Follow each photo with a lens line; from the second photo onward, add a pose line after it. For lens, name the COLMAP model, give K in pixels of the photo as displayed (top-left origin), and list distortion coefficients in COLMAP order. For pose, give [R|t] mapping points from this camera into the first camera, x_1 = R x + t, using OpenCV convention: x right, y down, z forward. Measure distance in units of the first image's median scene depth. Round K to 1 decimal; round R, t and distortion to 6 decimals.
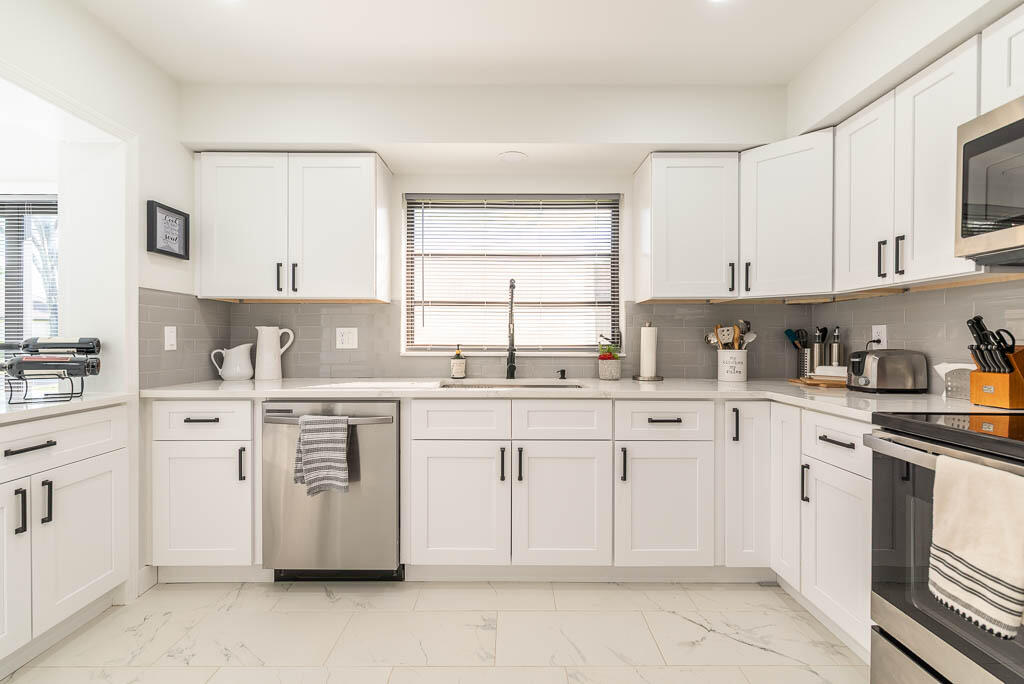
lens RADIAL K [[437.4, 0, 512.0], [0, 437.4, 342.0], [0, 0, 1]] dist [0.000799, 0.000357]
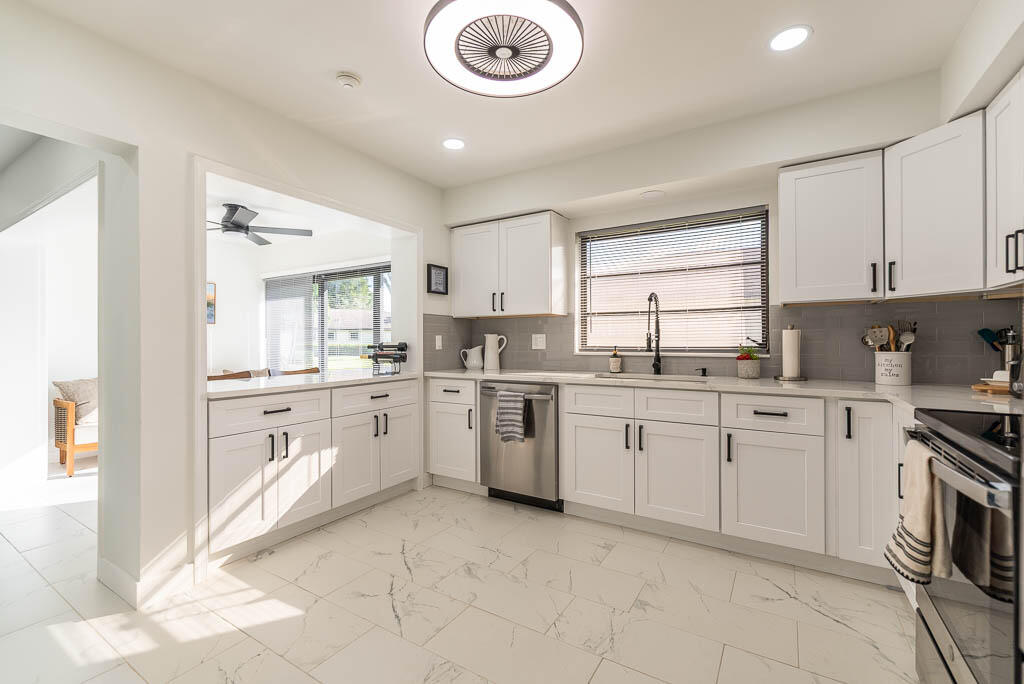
lens RADIAL K [[437.4, 0, 512.0], [0, 437.4, 342.0], [0, 0, 1]] dist [0.000799, 0.000357]
pose [[0.848271, -0.005099, -0.529538, 0.351807], [0.001898, 0.999977, -0.006587, 0.001575], [0.529560, 0.004583, 0.848260, -0.281807]]
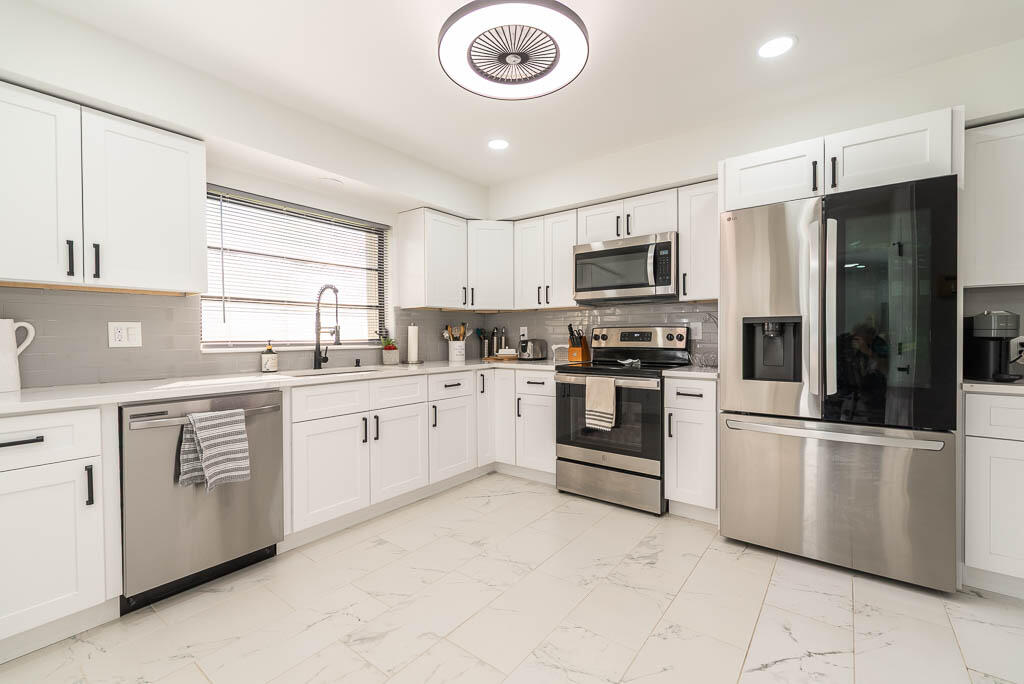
lens RADIAL K [[437.4, 0, 512.0], [0, 437.4, 342.0], [0, 0, 1]] dist [0.000799, 0.000357]
pose [[0.607932, -0.016333, 0.793821, -0.719818], [0.011480, 0.999865, 0.011780, 0.005214], [-0.793906, 0.001952, 0.608037, -0.132387]]
